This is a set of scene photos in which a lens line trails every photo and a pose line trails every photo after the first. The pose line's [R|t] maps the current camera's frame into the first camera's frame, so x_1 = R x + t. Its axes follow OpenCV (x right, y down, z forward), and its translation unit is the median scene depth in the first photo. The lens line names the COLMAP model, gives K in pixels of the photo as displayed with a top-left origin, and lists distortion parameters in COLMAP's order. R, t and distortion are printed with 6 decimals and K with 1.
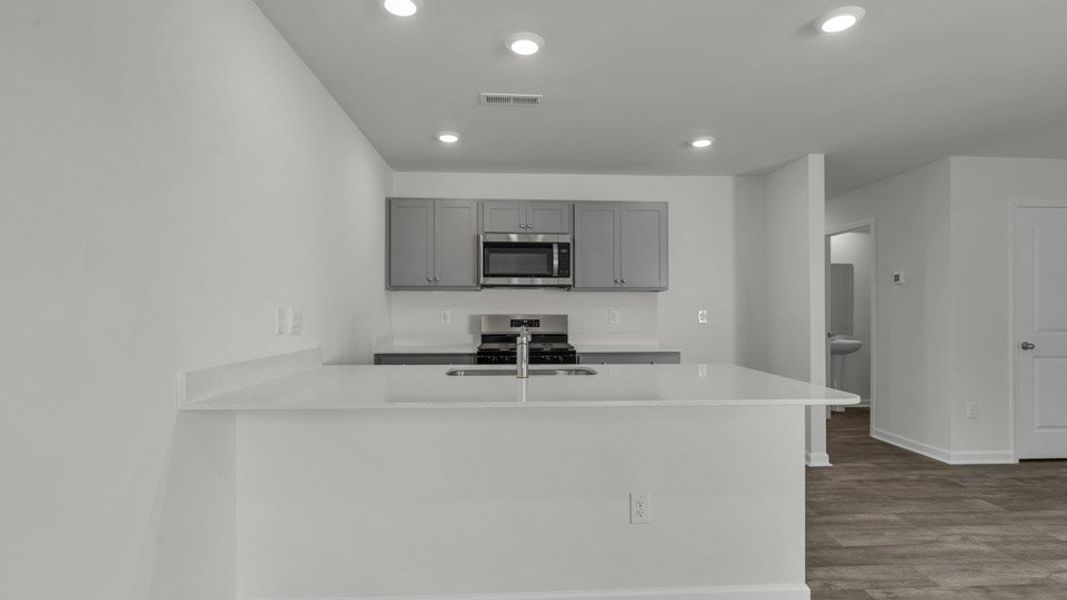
lens RADIAL K [[521.3, 0, 535.0], [0, 521.3, 306.3], [0, 0, 1]] dist [-0.000093, 0.000138]
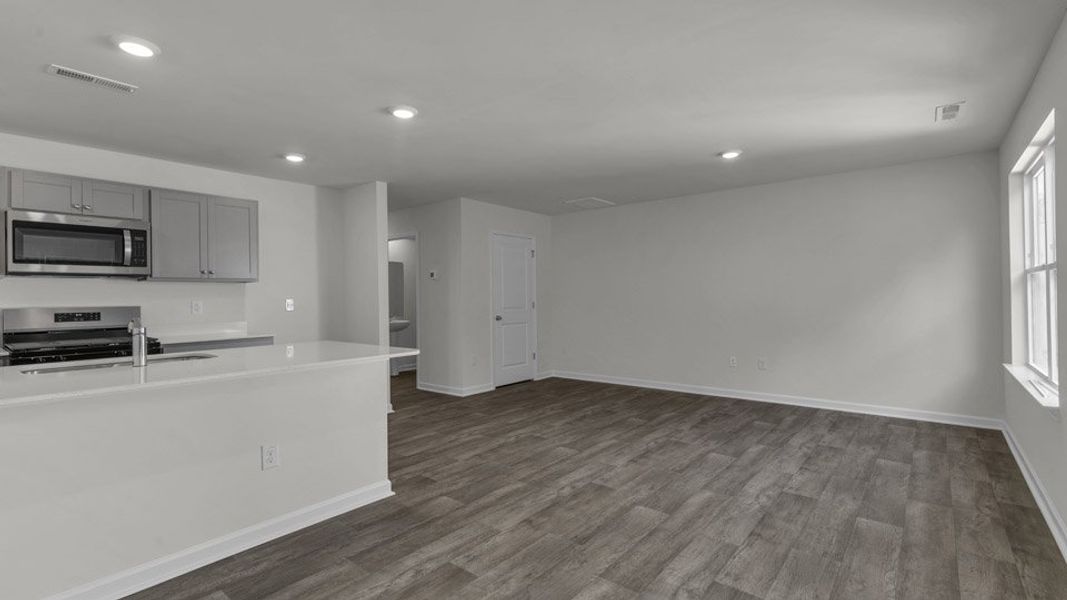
lens RADIAL K [[477.9, 0, 533.5], [0, 477.9, 300.0], [0, 0, 1]] dist [0.000596, 0.000094]
pose [[0.680525, -0.015328, 0.732565, -0.094347], [0.007161, 0.999873, 0.014268, -0.002162], [-0.732690, -0.004464, 0.680548, -0.117269]]
